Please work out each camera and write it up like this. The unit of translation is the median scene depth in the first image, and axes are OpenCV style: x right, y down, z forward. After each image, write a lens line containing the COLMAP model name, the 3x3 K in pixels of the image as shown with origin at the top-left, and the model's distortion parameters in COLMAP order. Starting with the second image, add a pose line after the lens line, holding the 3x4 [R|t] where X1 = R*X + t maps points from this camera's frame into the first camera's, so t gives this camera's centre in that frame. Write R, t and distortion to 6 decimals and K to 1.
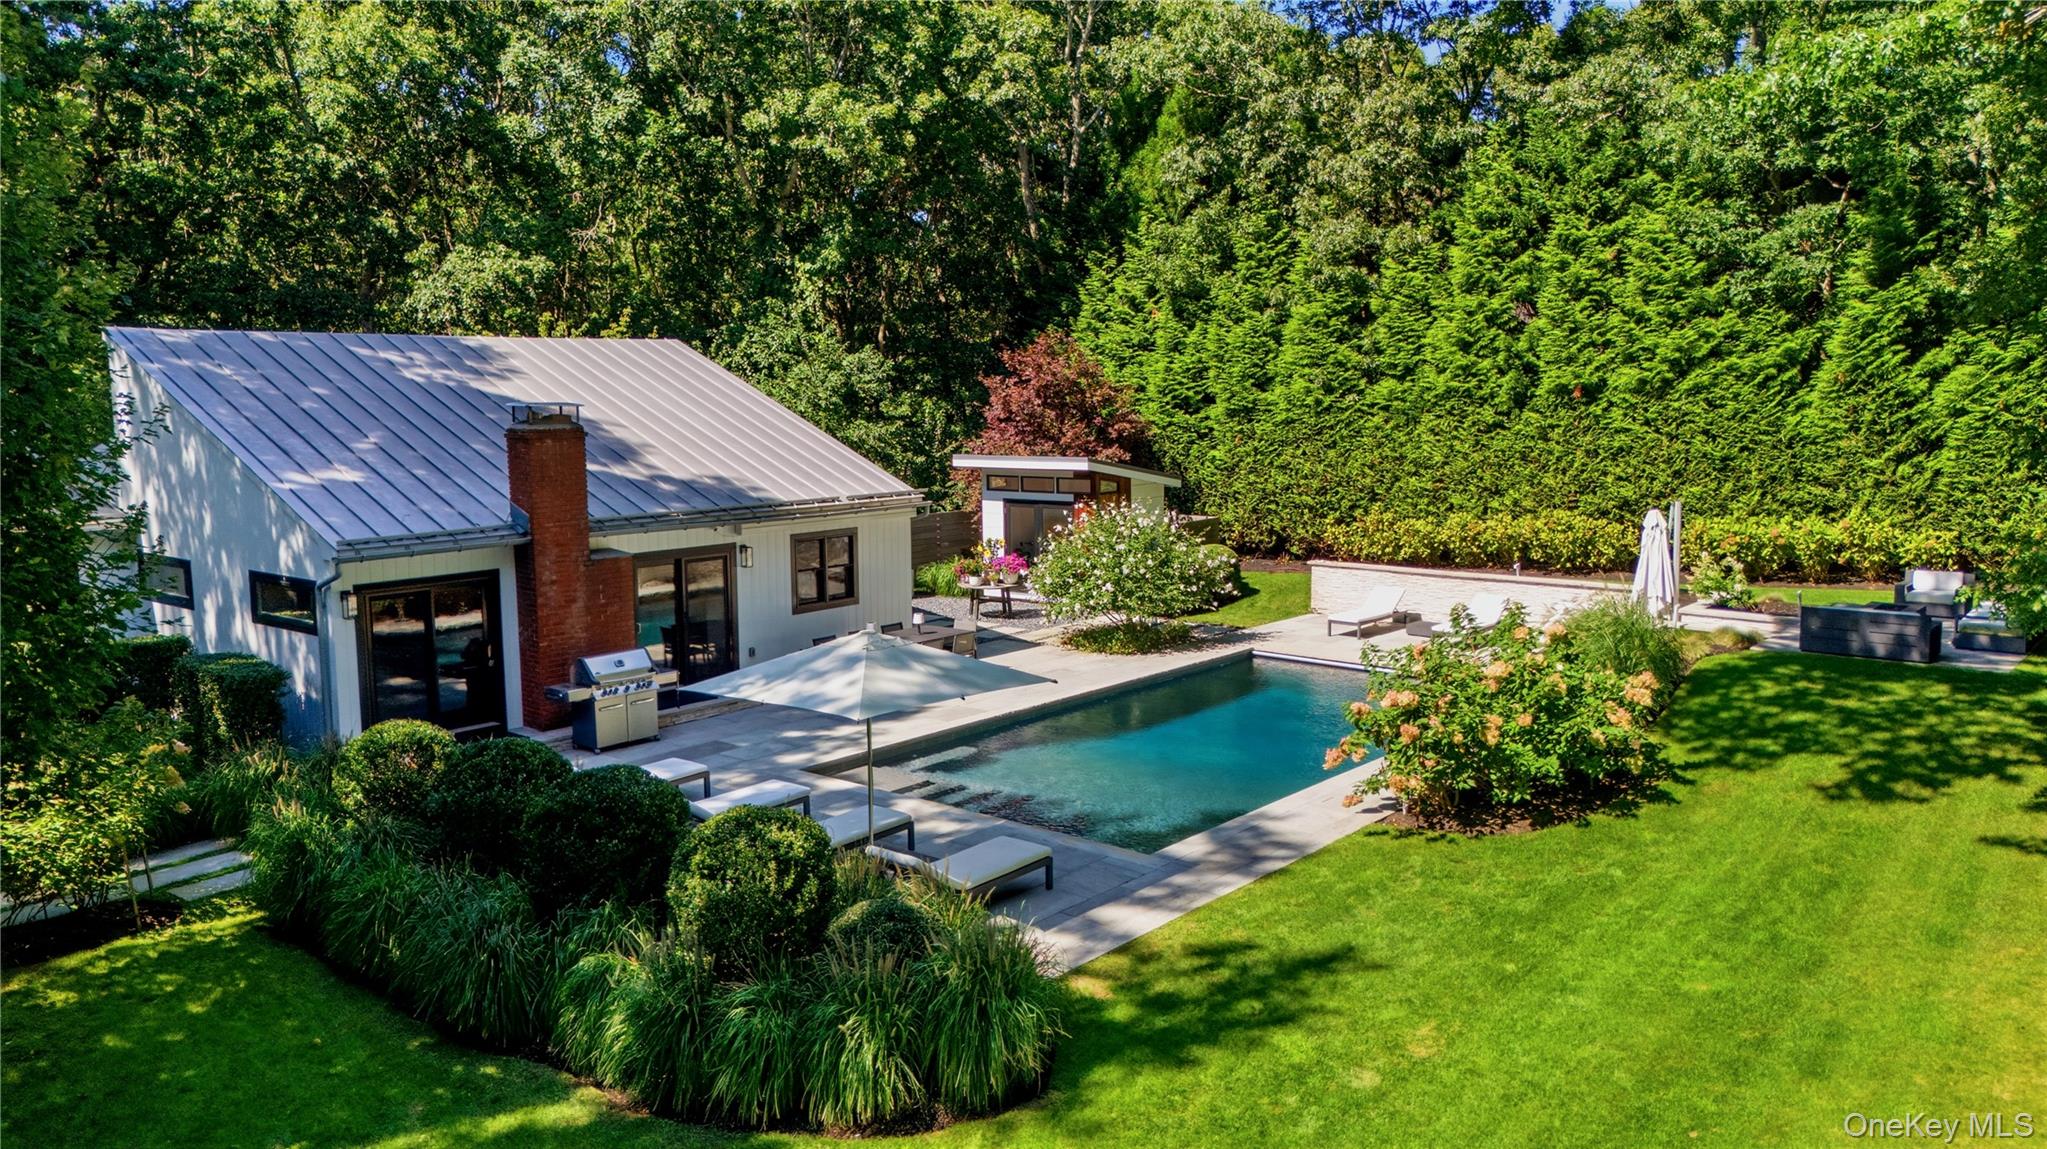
lens RADIAL K [[1513.3, 0, 1023.5], [0, 1513.3, 574.5], [0, 0, 1]] dist [-0.006831, -0.005007]
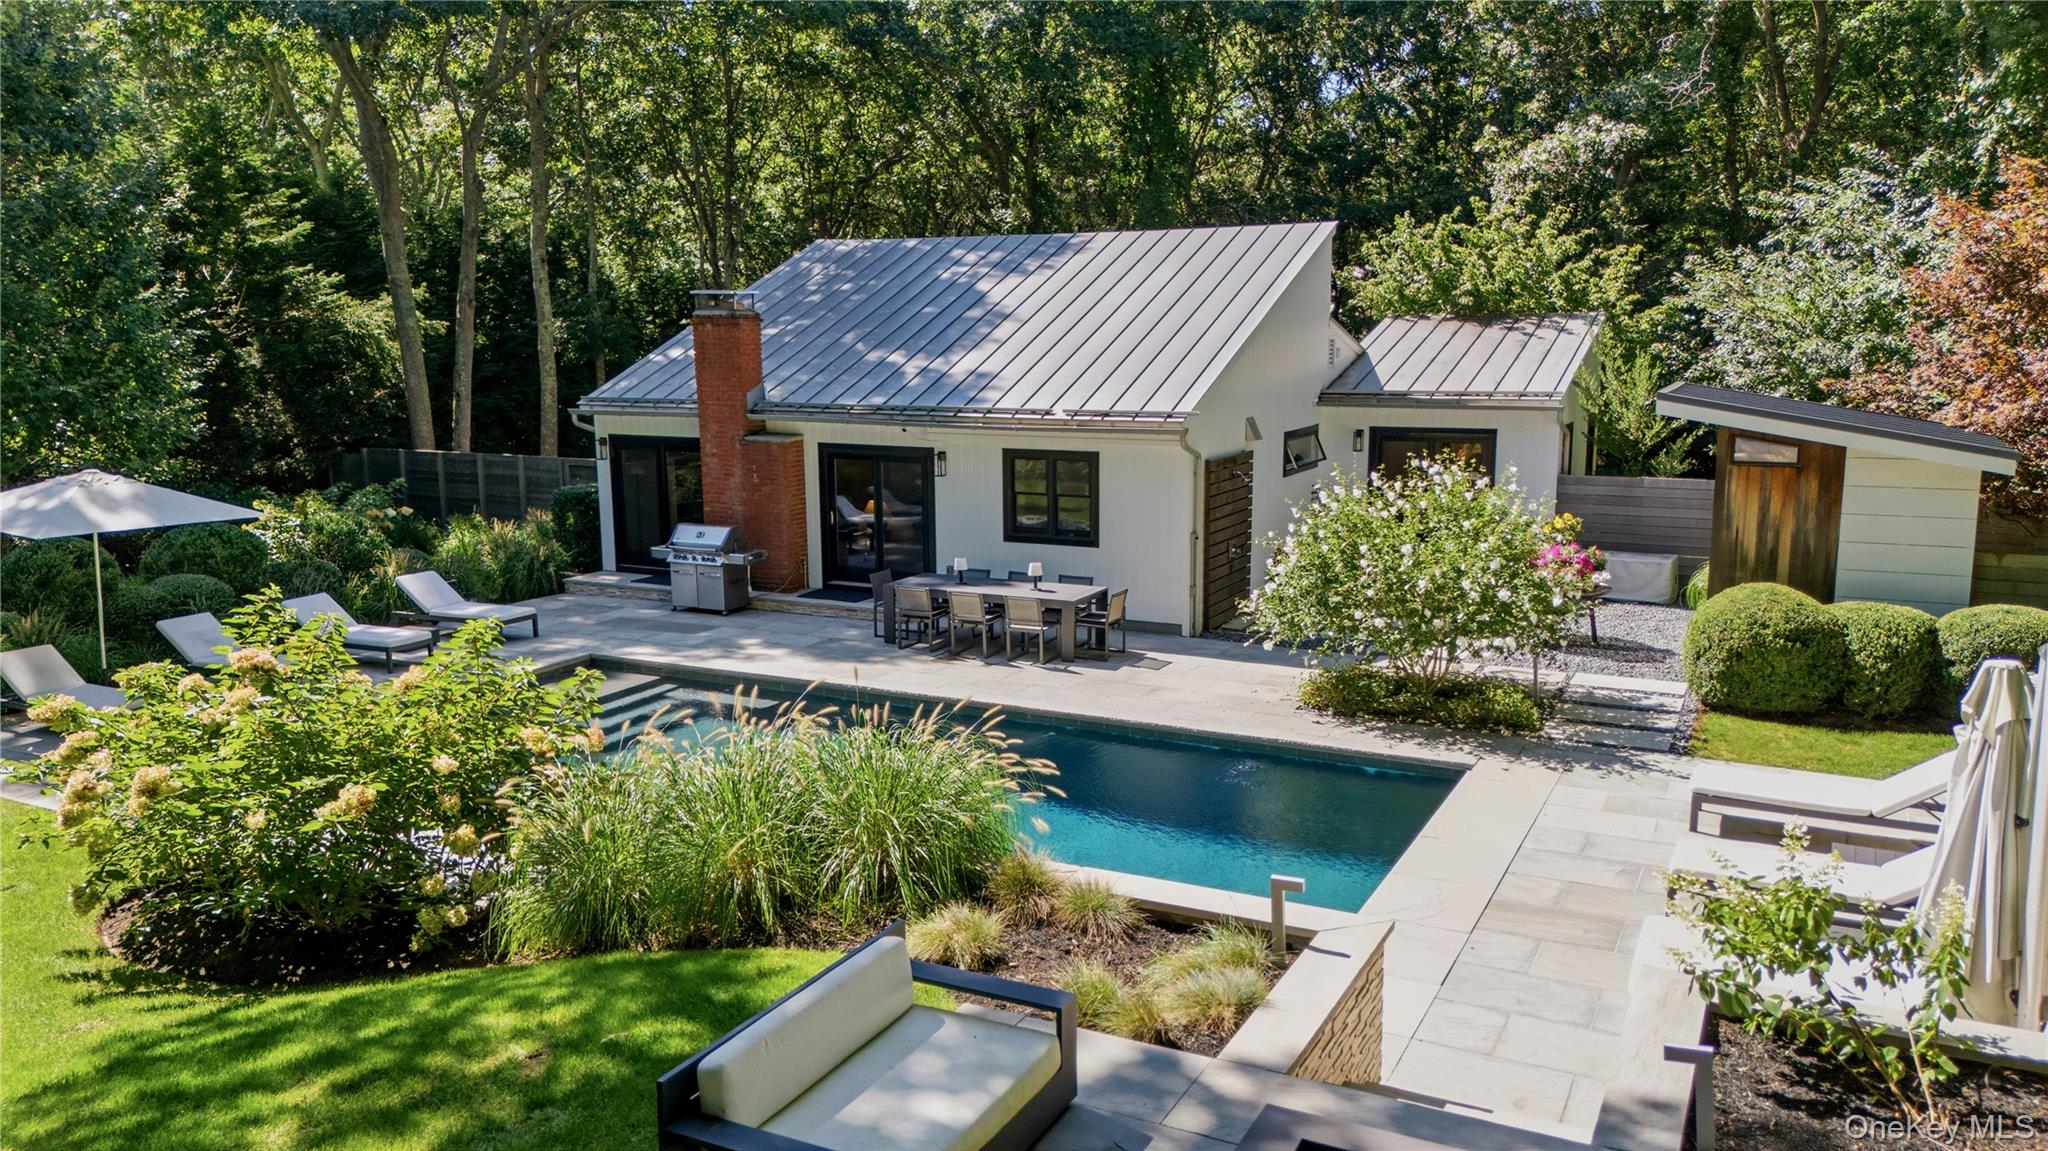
lens RADIAL K [[1514.0, 0, 1024.0], [0, 1514.0, 575.5], [0, 0, 1]] dist [-0.006831, -0.005007]
pose [[0.198616, 0.166671, -0.965802, 0.701215], [-0.120609, 0.982100, 0.144680, -0.082520], [0.972628, 0.087748, 0.215163, 0.867917]]
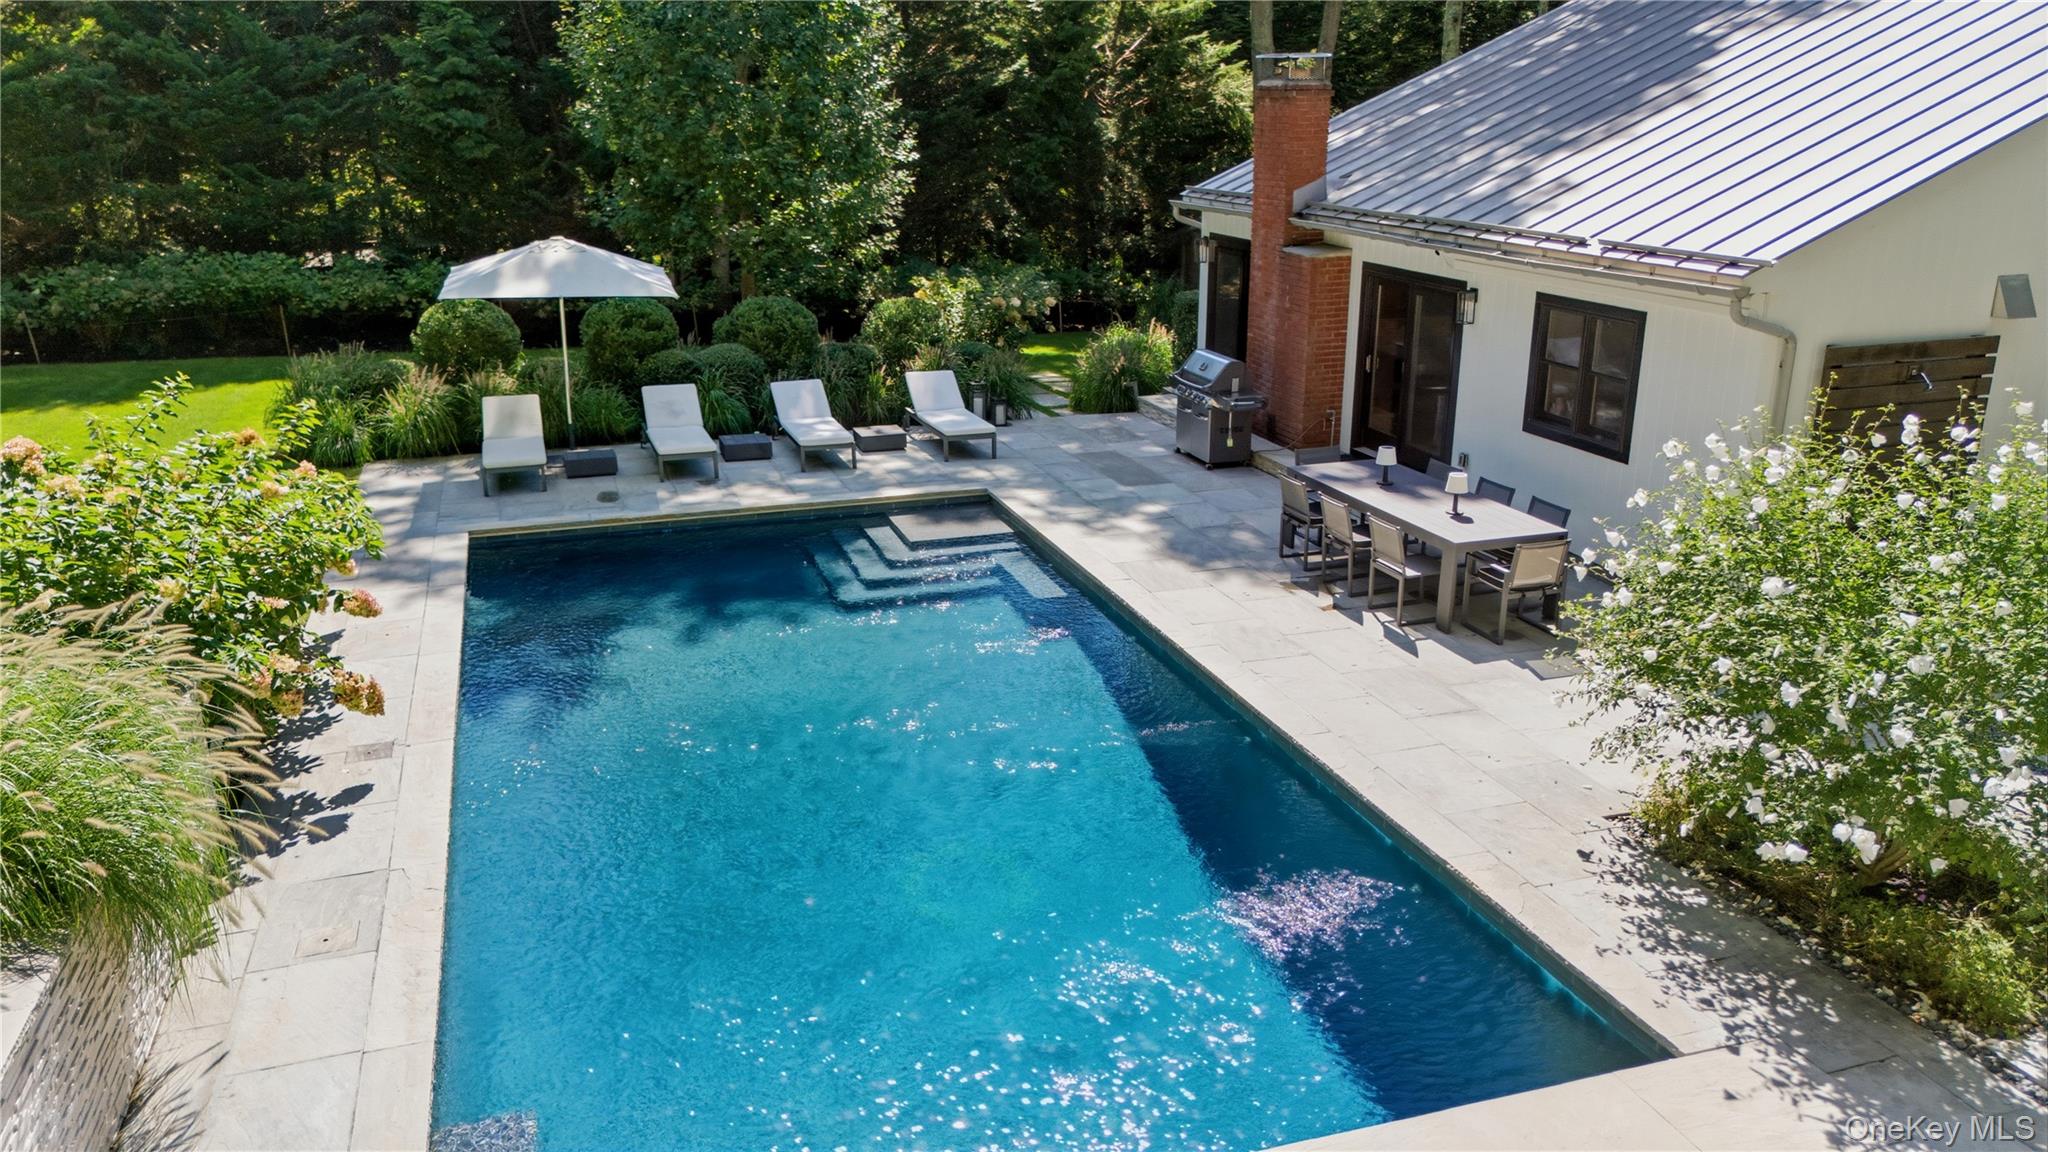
lens RADIAL K [[1514.0, 0, 1024.0], [0, 1514.0, 576.0], [0, 0, 1]] dist [-0.006831, -0.005007]
pose [[-0.548511, 0.260554, -0.794511, 0.443814], [-0.097075, 0.923939, 0.370017, -0.122365], [0.830489, 0.280086, -0.481497, 1.184899]]
